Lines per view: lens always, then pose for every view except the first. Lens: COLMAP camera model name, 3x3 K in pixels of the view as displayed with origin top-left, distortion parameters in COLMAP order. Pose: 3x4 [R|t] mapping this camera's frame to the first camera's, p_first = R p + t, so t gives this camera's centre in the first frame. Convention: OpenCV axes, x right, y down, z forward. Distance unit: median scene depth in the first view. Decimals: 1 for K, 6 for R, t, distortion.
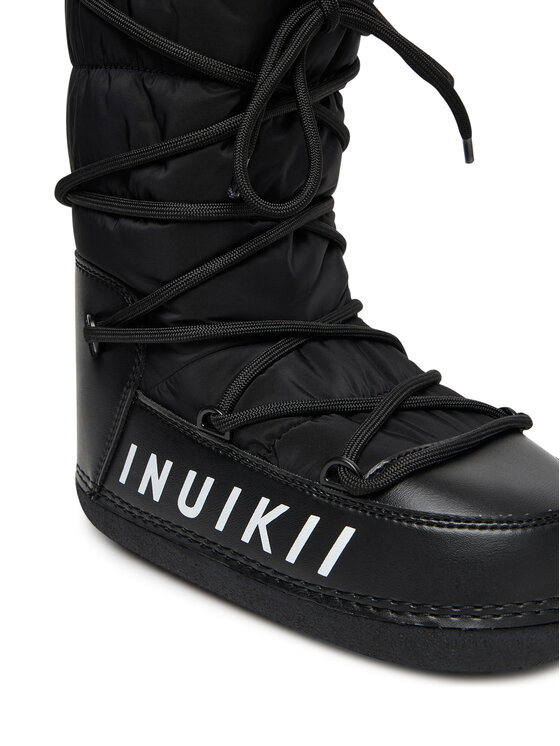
lens RADIAL K [[842.1, 0, 280.0], [0, 842.1, 373.0], [0, 0, 1]] dist [-0.156143, 0.010979]
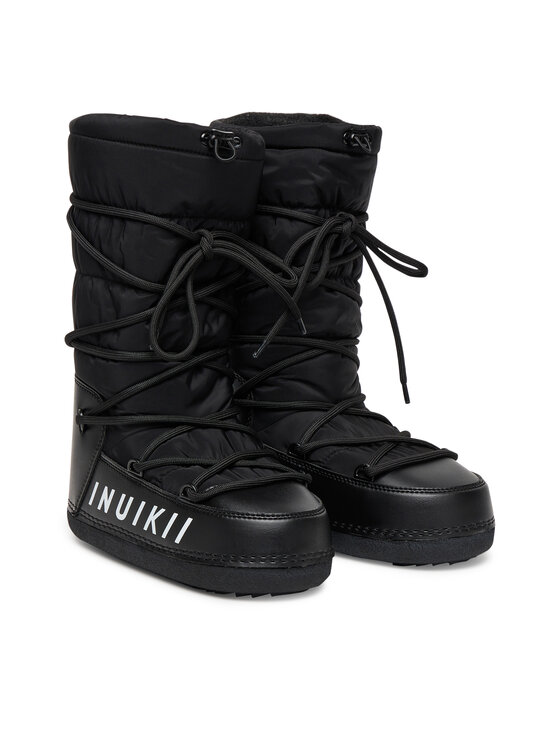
lens RADIAL K [[1344.5, 0, 280.0], [0, 1344.5, 373.0], [0, 0, 1]] dist [0.009277, -0.016715]
pose [[0.986632, 0.032577, -0.159673, 0.707672], [-0.053060, 0.990642, -0.125748, 0.208904], [0.154083, 0.132539, 0.979128, -1.906753]]
